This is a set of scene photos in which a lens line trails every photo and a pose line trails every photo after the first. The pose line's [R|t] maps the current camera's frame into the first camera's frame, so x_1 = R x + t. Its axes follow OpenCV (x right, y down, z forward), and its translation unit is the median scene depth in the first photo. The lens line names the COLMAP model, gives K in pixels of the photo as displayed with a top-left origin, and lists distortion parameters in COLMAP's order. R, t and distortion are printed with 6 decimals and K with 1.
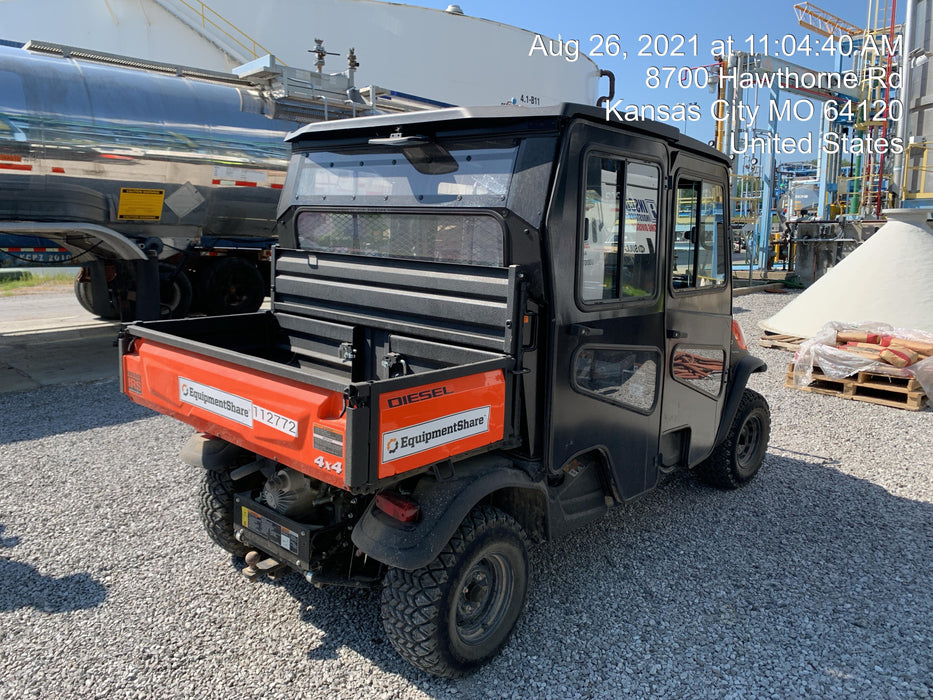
lens RADIAL K [[695.5, 0, 466.5], [0, 695.5, 350.0], [0, 0, 1]] dist [0.033103, -0.002291]
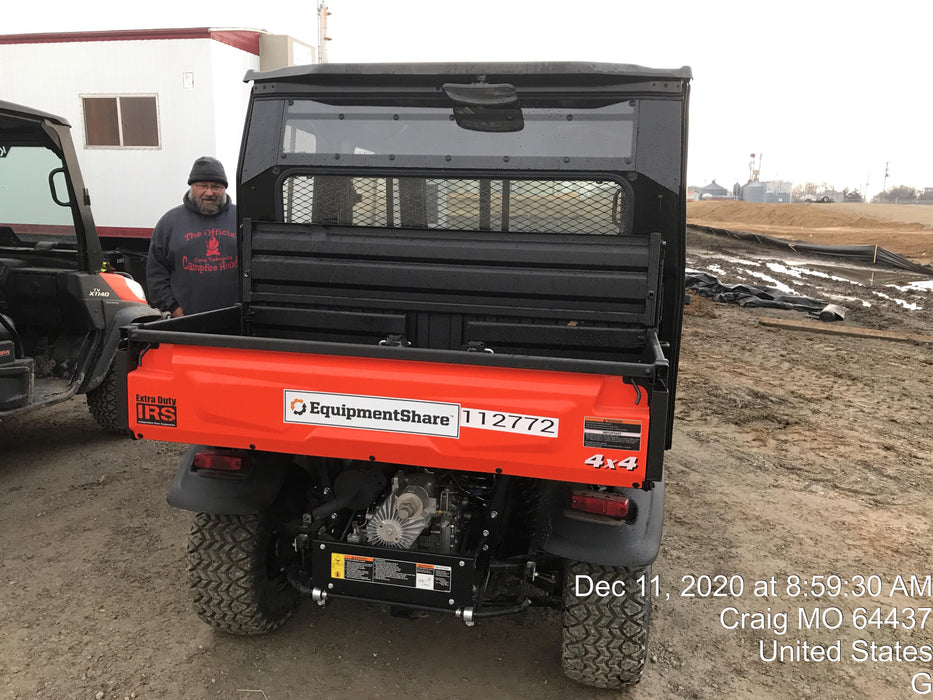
lens RADIAL K [[736.8, 0, 462.8], [0, 736.8, 342.9], [0, 0, 1]] dist [0.106227, -0.003324]
pose [[0.869347, -0.077713, 0.488053, -0.651445], [0.079833, 0.996672, 0.016497, -0.009683], [-0.487711, 0.024621, 0.872658, 0.237101]]
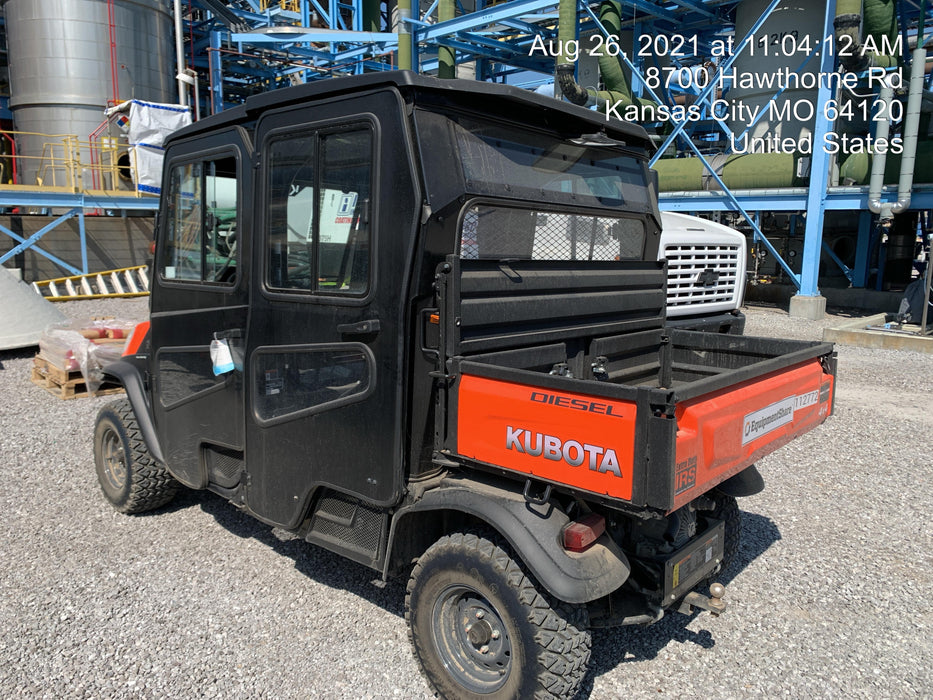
lens RADIAL K [[695.5, 0, 466.5], [0, 695.5, 350.0], [0, 0, 1]] dist [0.033103, -0.002291]
pose [[0.001003, -0.168832, 0.985644, -1.237555], [0.155159, 0.973734, 0.166634, -0.228580], [-0.987889, 0.152764, 0.027172, 1.334910]]
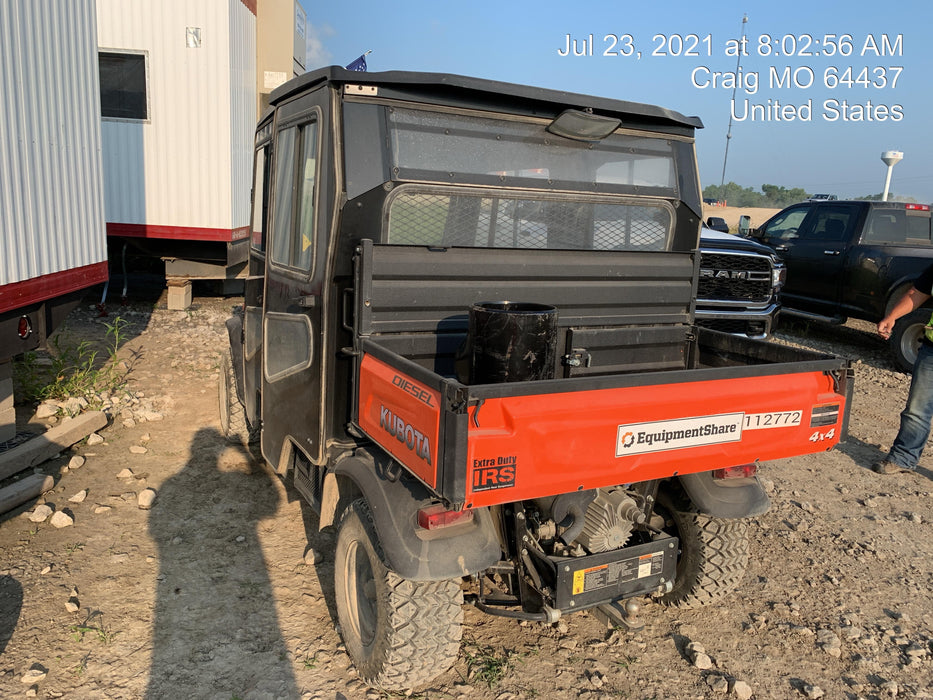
lens RADIAL K [[695.5, 0, 466.5], [0, 695.5, 350.0], [0, 0, 1]] dist [0.033103, -0.002291]
pose [[0.357718, -0.189470, 0.914406, -1.174088], [0.119709, 0.980426, 0.156318, -0.182435], [-0.926125, 0.053545, 0.373397, 0.907255]]
